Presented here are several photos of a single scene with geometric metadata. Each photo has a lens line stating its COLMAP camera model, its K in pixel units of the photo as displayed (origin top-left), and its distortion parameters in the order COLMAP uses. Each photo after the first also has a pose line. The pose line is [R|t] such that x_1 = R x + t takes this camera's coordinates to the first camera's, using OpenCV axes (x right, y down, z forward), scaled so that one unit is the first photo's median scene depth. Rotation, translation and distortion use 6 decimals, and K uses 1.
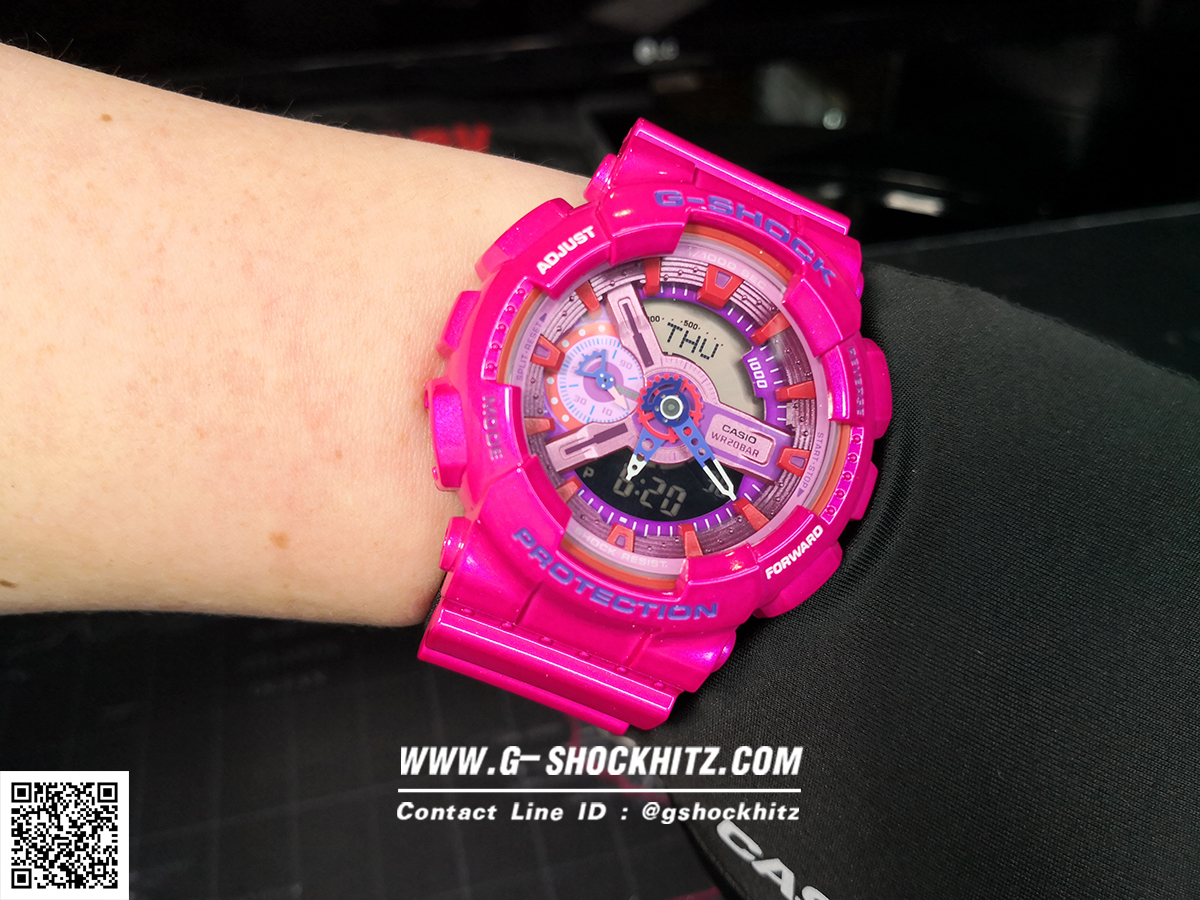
lens RADIAL K [[1017.9, 0, 600.0], [0, 1017.9, 450.0], [0, 0, 1]] dist [0.142600, -0.800762]
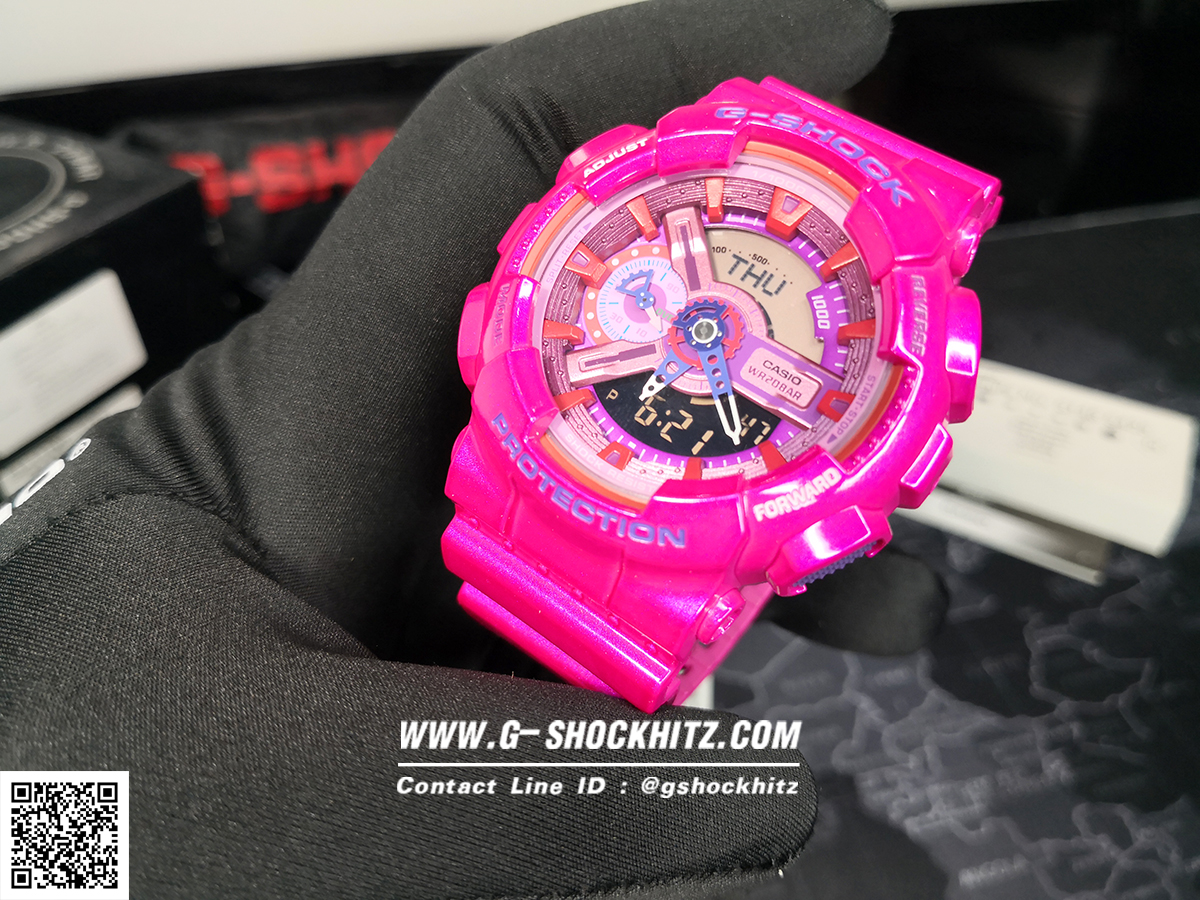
lens RADIAL K [[1017.9, 0, 600.0], [0, 1017.9, 450.0], [0, 0, 1]] dist [0.142600, -0.800762]
pose [[0.878985, 0.110493, -0.463871, 0.420599], [-0.210015, 0.963059, -0.168557, 0.232614], [0.428110, 0.245579, 0.869720, 0.194552]]
